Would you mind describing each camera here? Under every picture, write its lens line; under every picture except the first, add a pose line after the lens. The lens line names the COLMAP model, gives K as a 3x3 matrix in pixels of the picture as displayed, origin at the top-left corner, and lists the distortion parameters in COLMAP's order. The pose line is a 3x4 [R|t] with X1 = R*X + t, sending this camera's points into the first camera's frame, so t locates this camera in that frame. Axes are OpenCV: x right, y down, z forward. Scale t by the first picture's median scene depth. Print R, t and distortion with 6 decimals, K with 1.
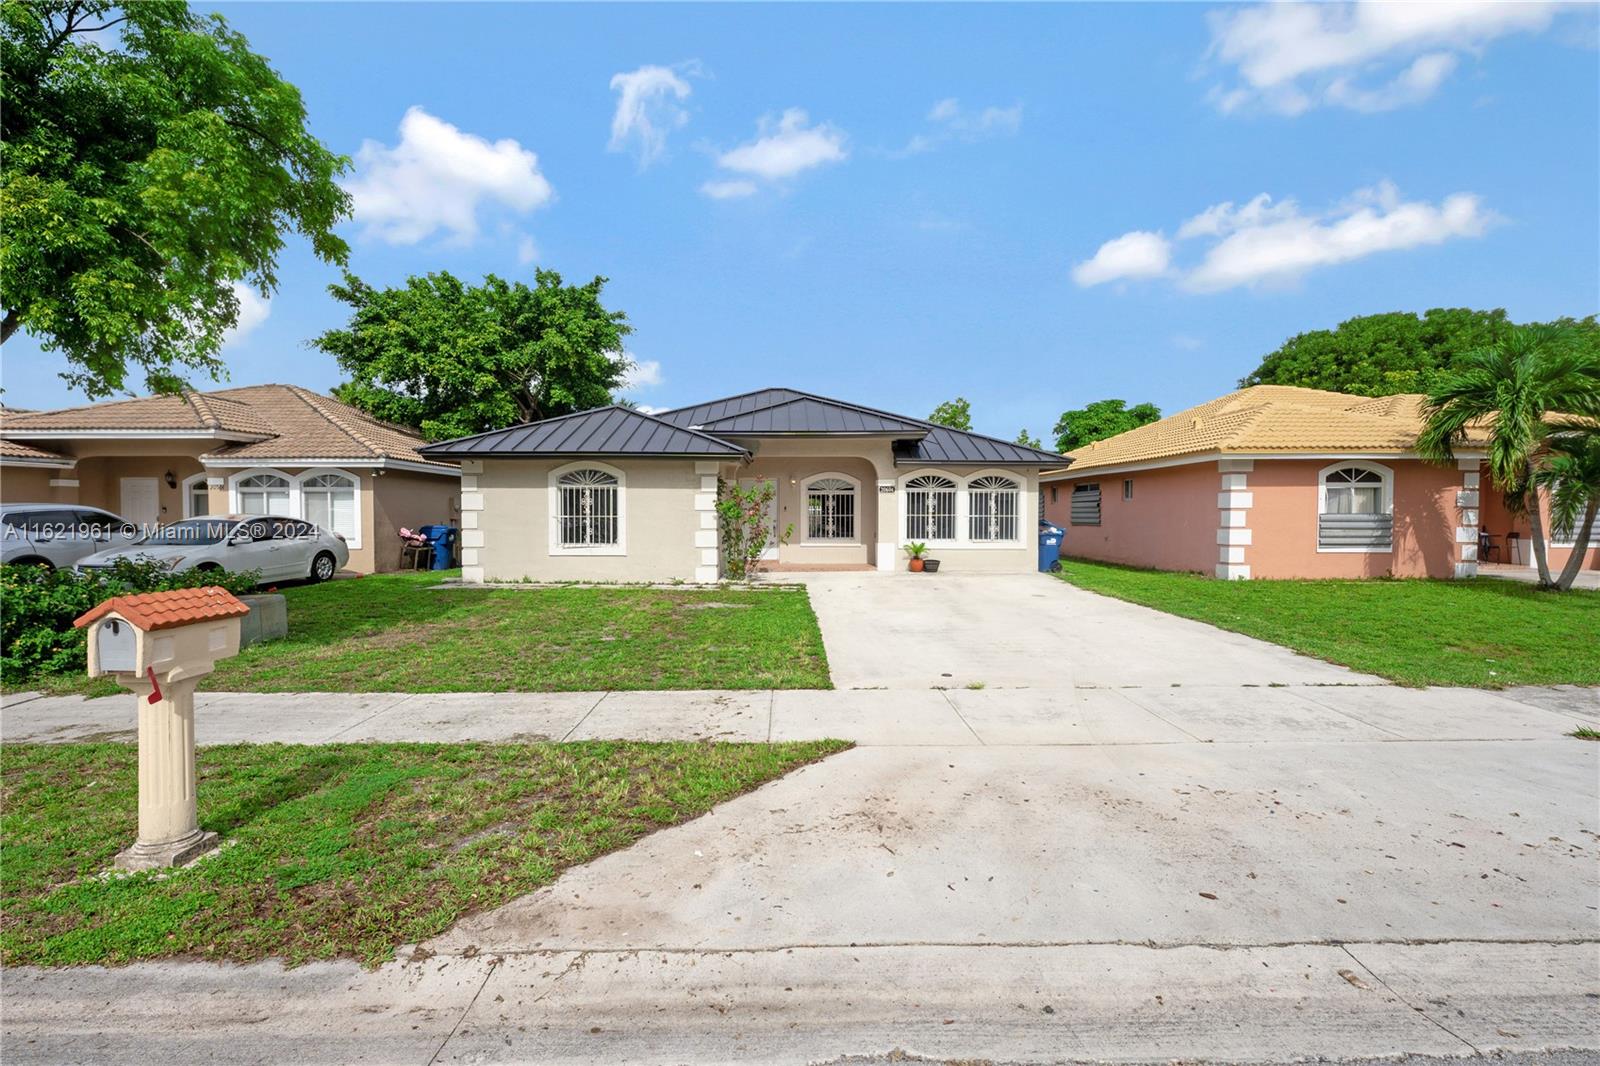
lens RADIAL K [[701.6, 0, 800.0], [0, 701.6, 533.0], [0, 0, 1]] dist [0.071577, -0.000165]
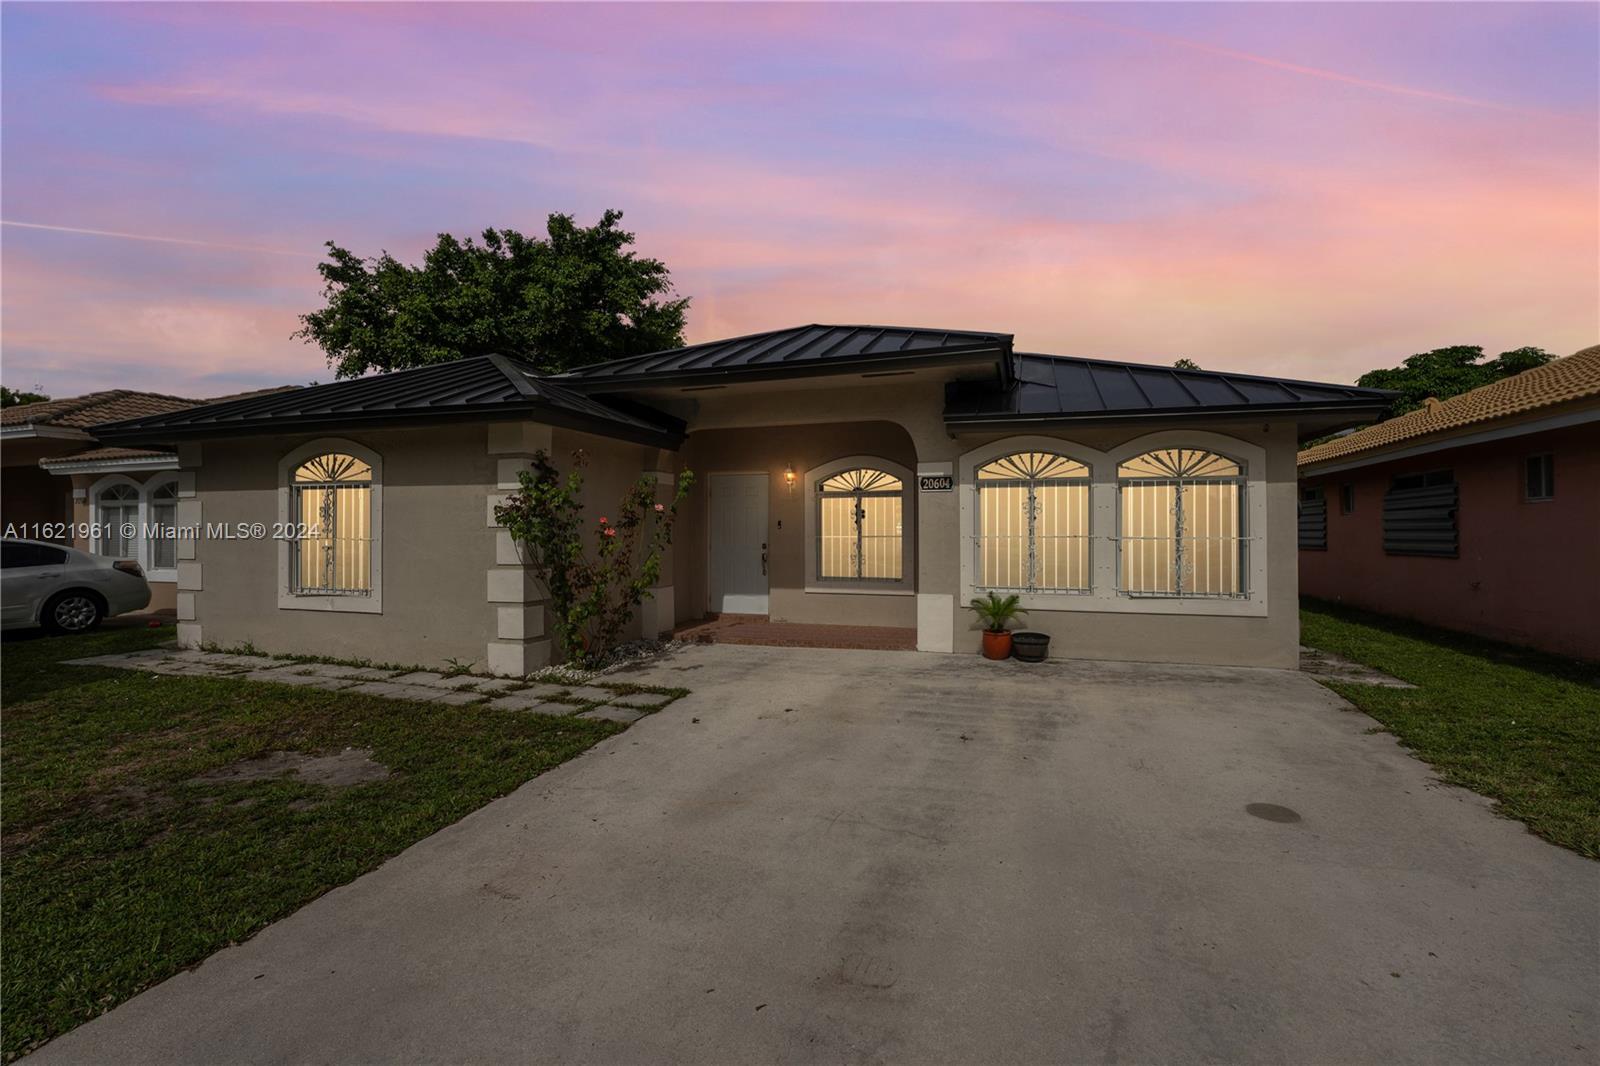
lens RADIAL K [[718.4, 0, 801.3], [0, 718.4, 530.4], [0, 0, 1]] dist [0.001736, -0.001095]
pose [[0.952553, -0.000951, -0.304370, 0.182859], [-0.007764, 0.999594, -0.027419, -0.015067], [0.304273, 0.028481, 0.952159, 0.495243]]
